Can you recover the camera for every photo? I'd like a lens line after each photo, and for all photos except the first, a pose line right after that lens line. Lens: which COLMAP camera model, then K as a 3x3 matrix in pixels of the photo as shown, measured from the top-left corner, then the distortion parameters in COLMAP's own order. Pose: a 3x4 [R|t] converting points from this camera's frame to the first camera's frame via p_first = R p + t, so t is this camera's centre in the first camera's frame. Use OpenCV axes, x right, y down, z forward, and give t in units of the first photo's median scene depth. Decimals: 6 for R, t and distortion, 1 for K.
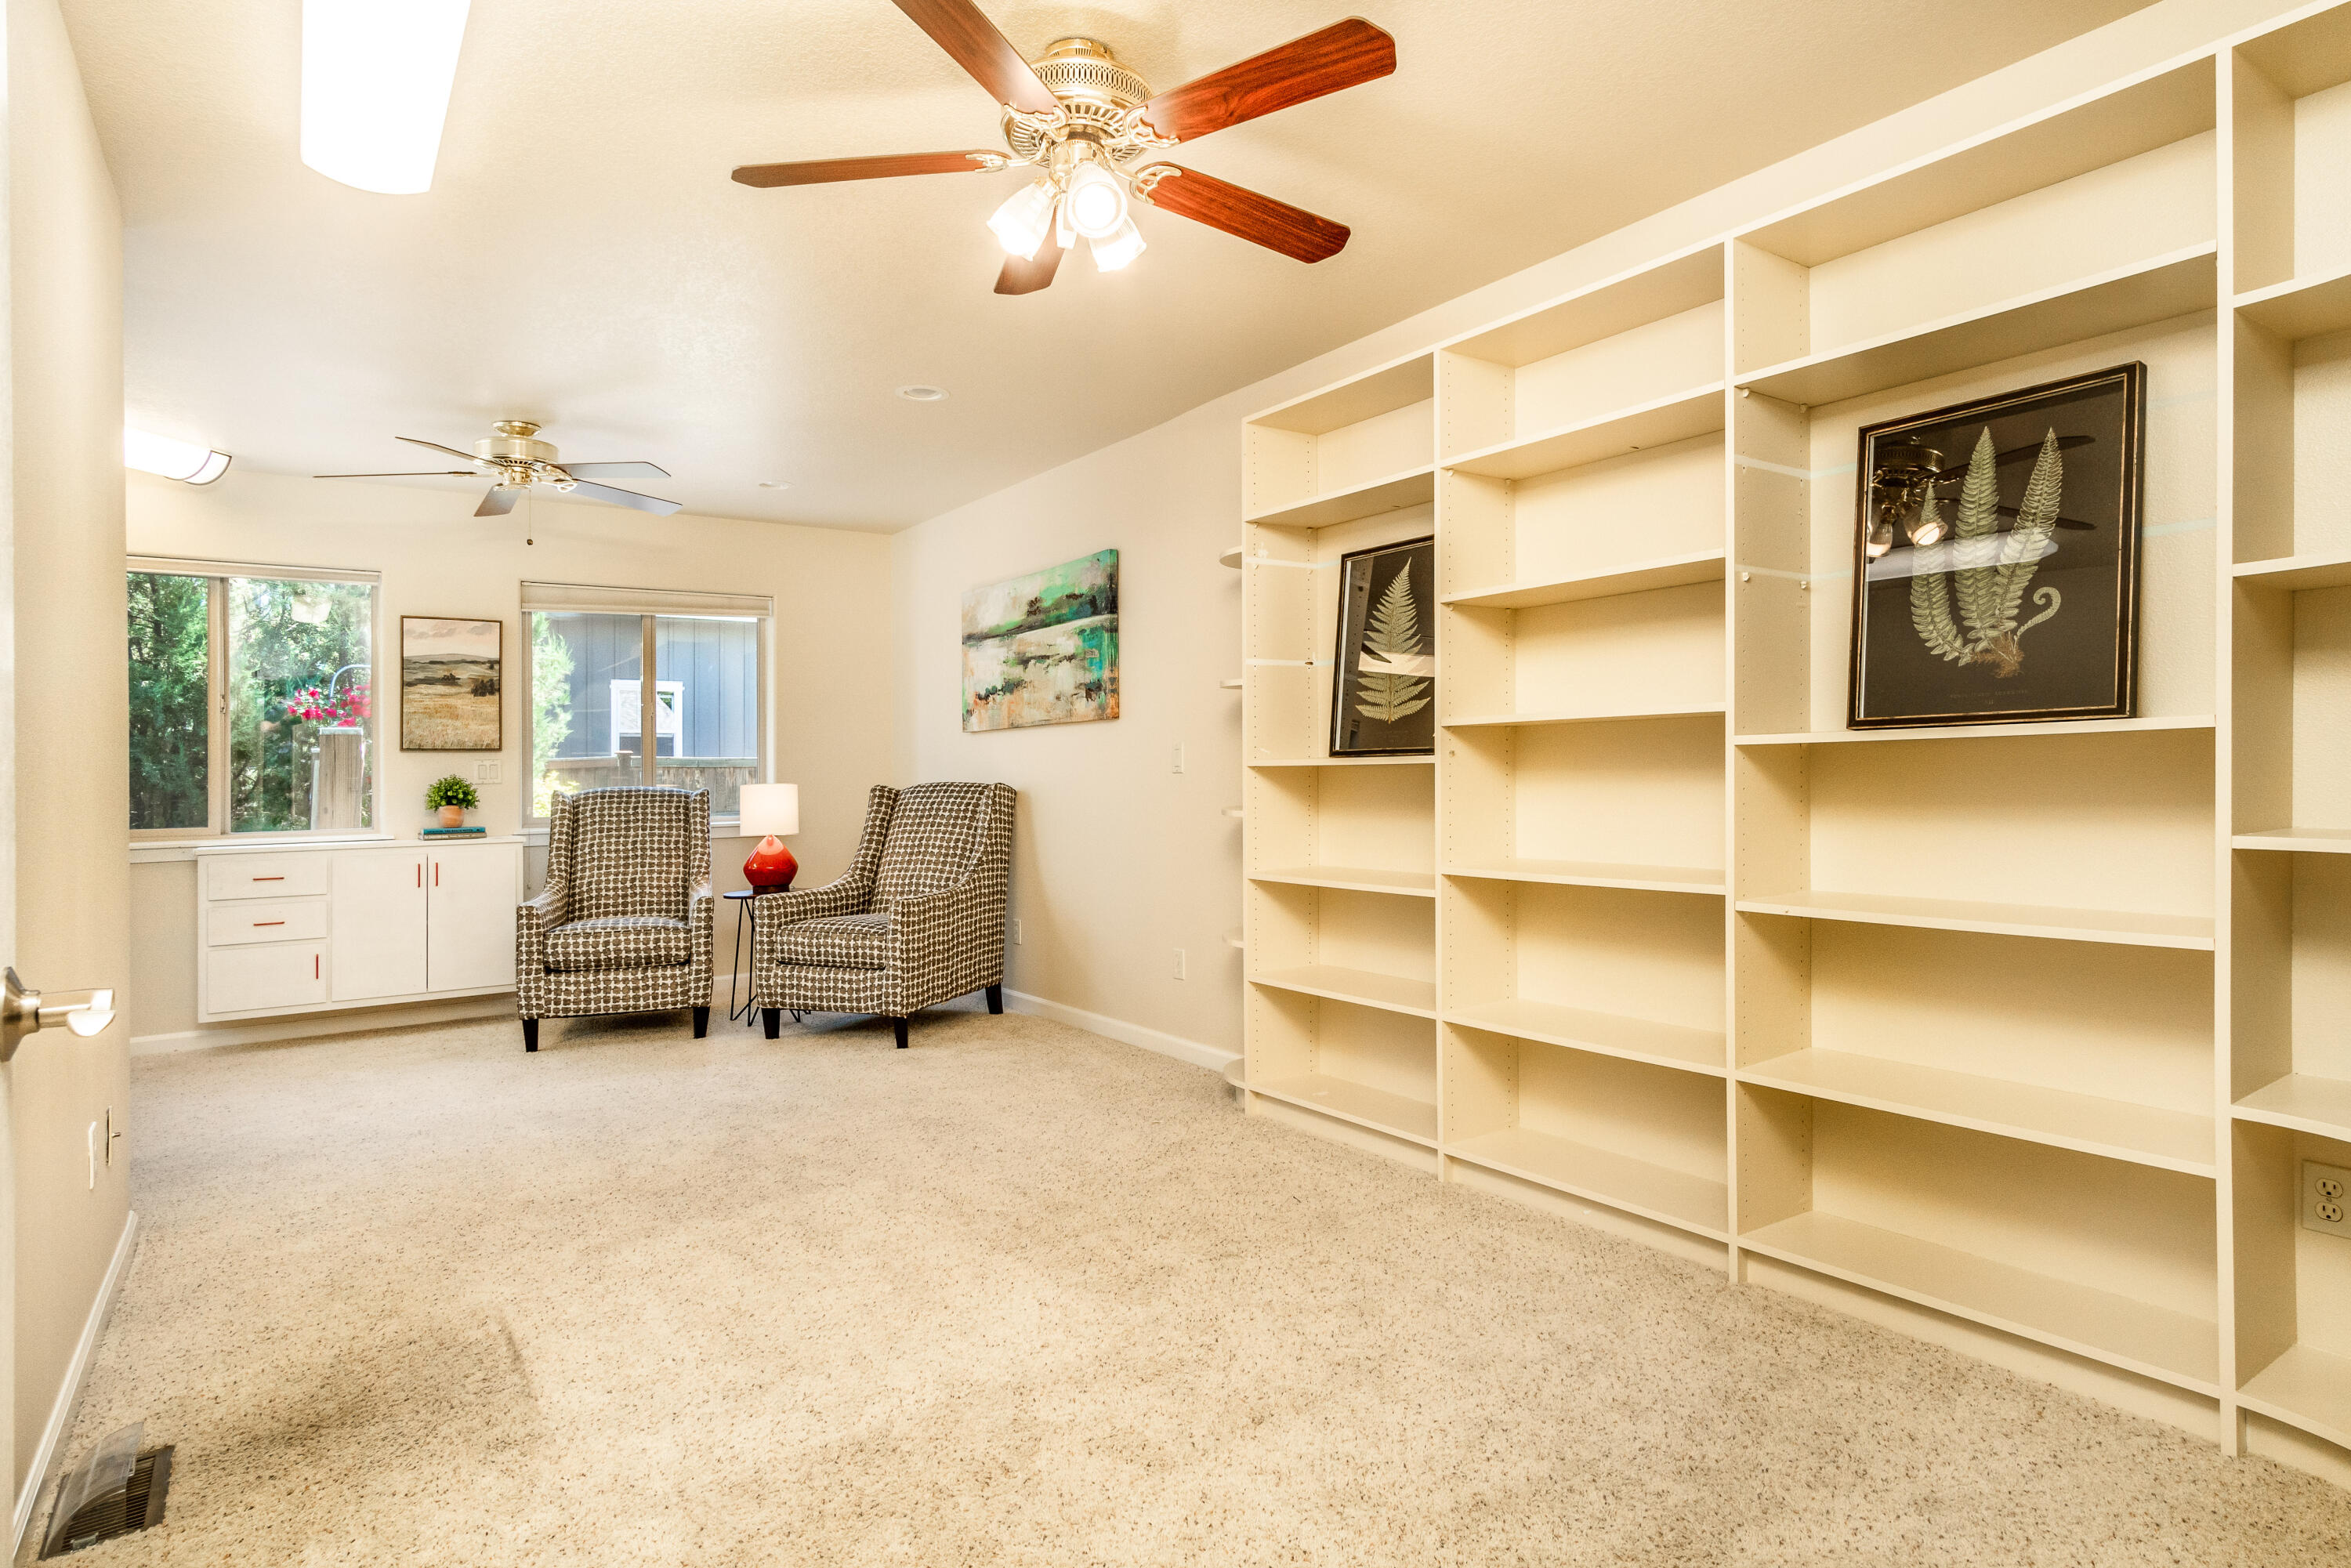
lens RADIAL K [[1259.3, 0, 1167.5], [0, 1259.3, 770.0], [0, 0, 1]] dist [0.002593, 0.001533]
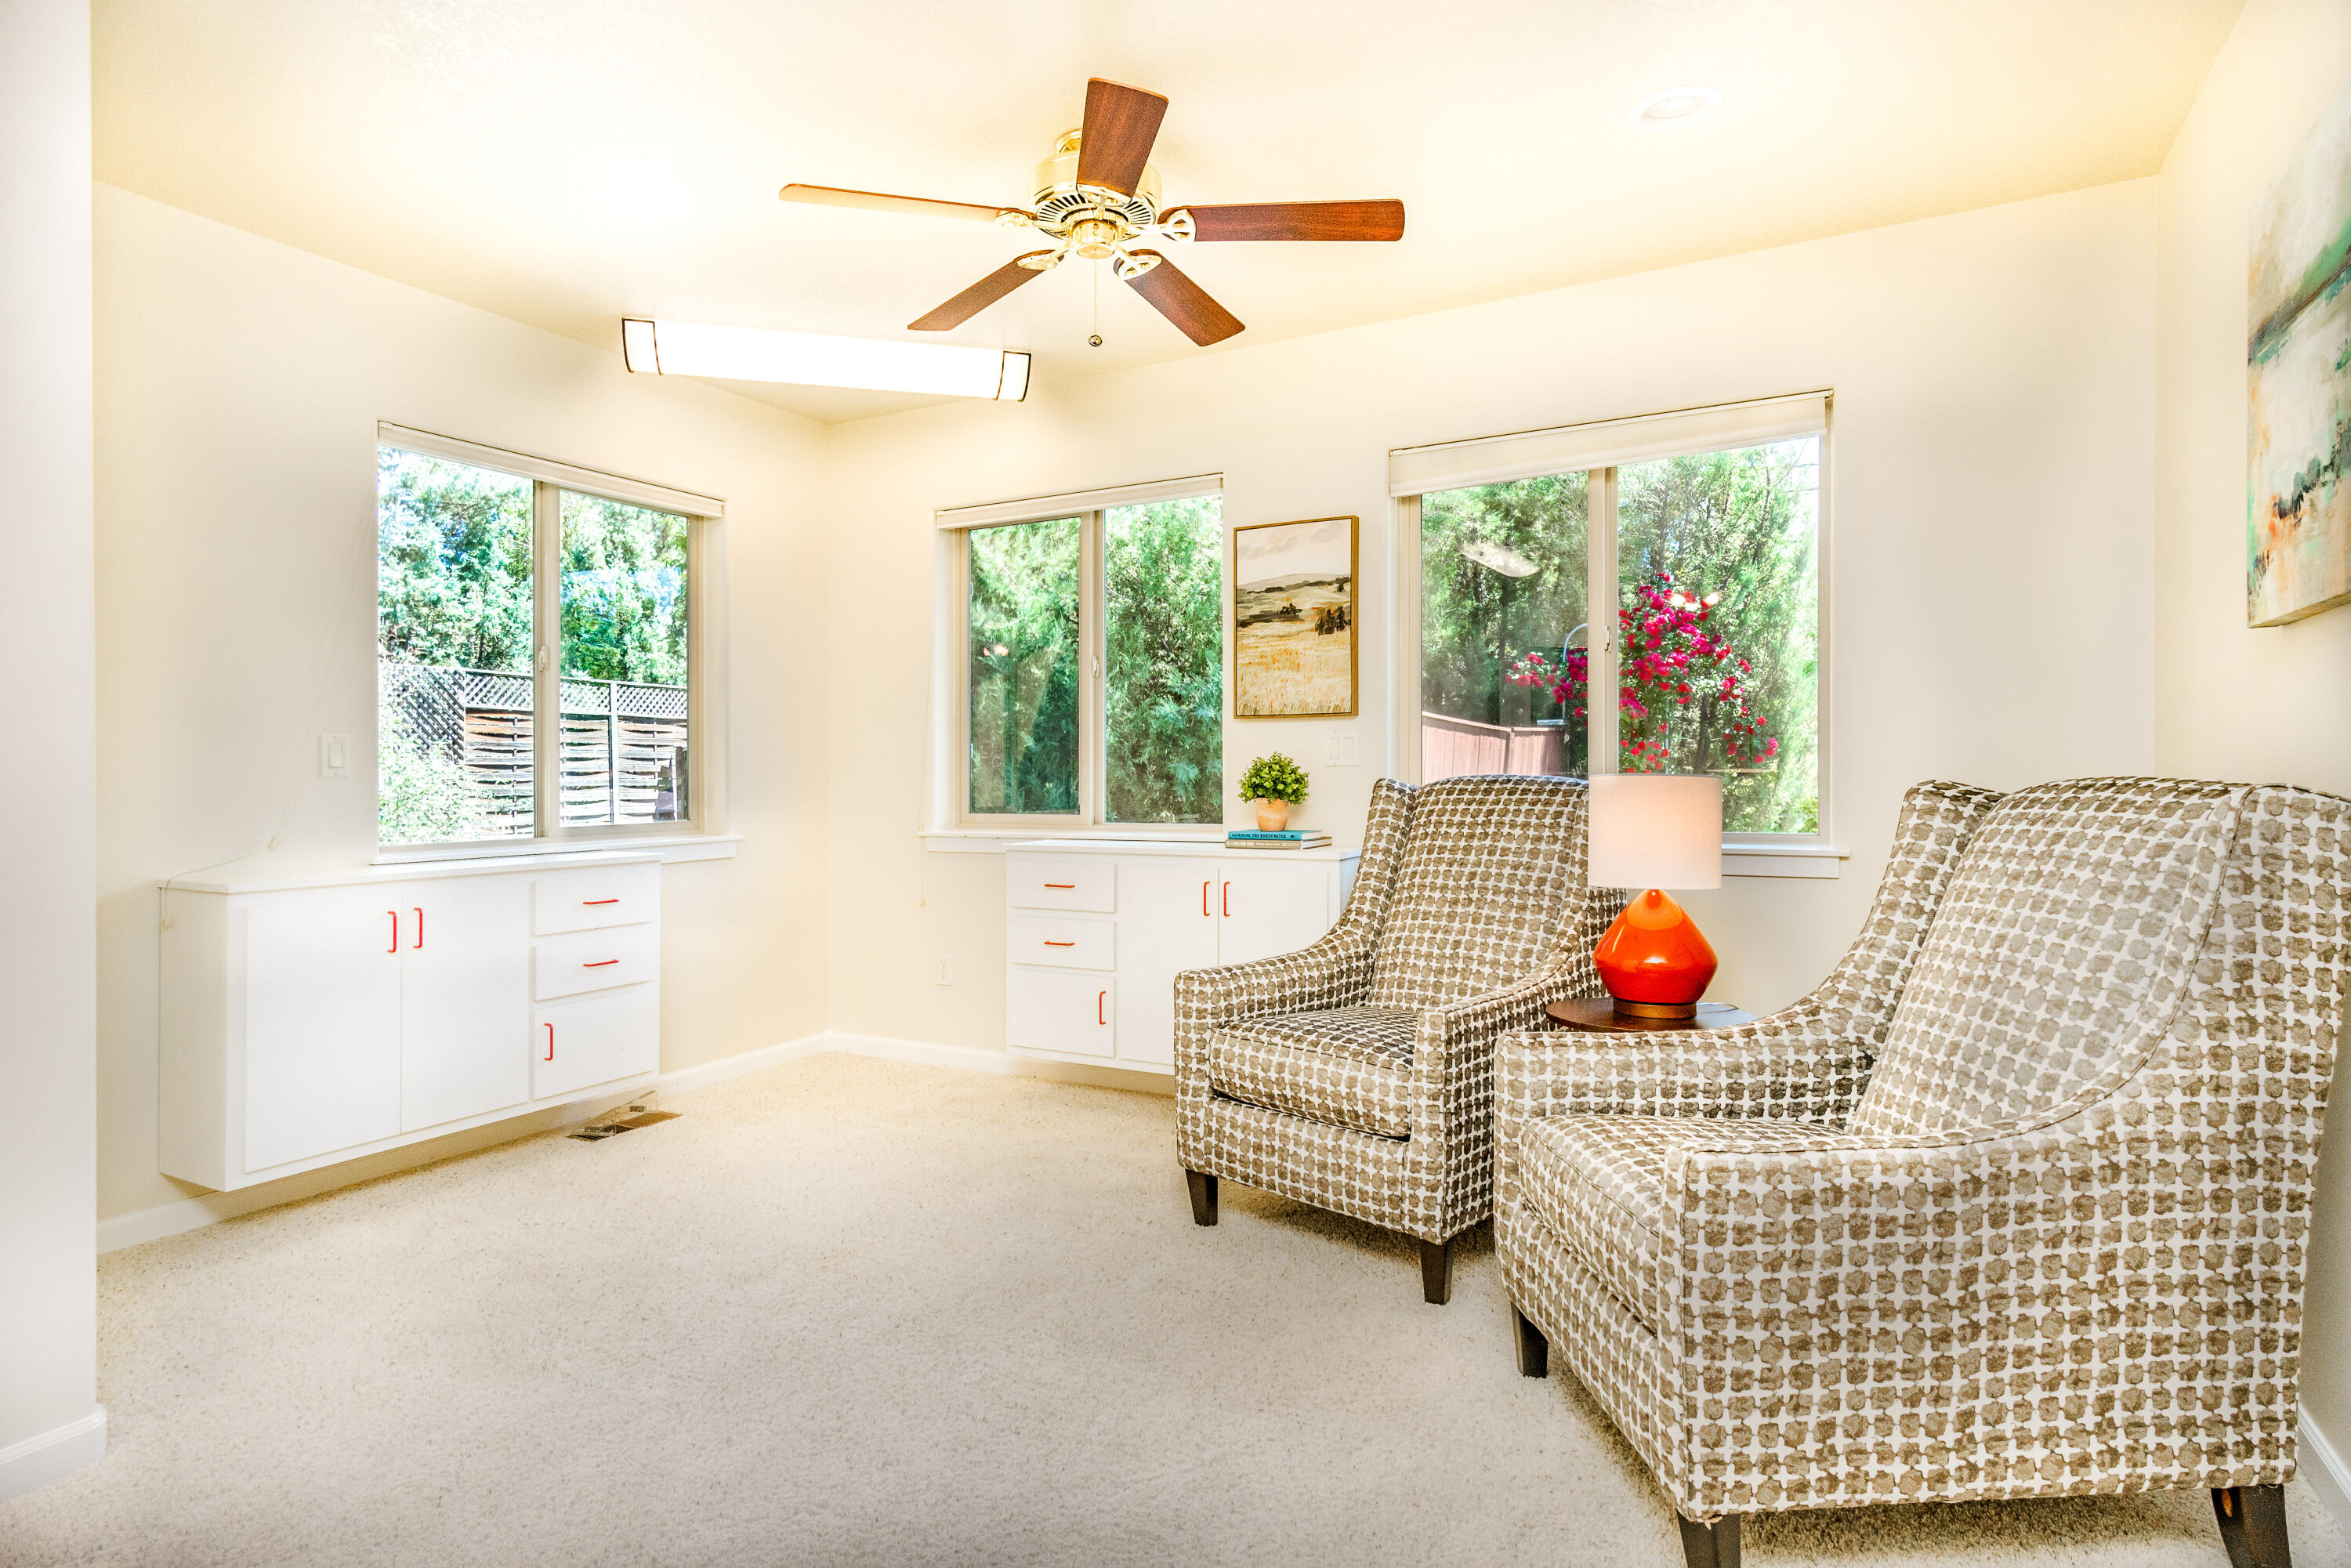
lens RADIAL K [[1259.3, 0, 1167.5], [0, 1259.3, 770.0], [0, 0, 1]] dist [0.002593, 0.001533]
pose [[0.466185, 0.012357, -0.884601, 0.001619], [-0.002837, 0.999918, 0.012473, 0.004758], [0.884683, -0.003305, 0.466182, 0.627004]]
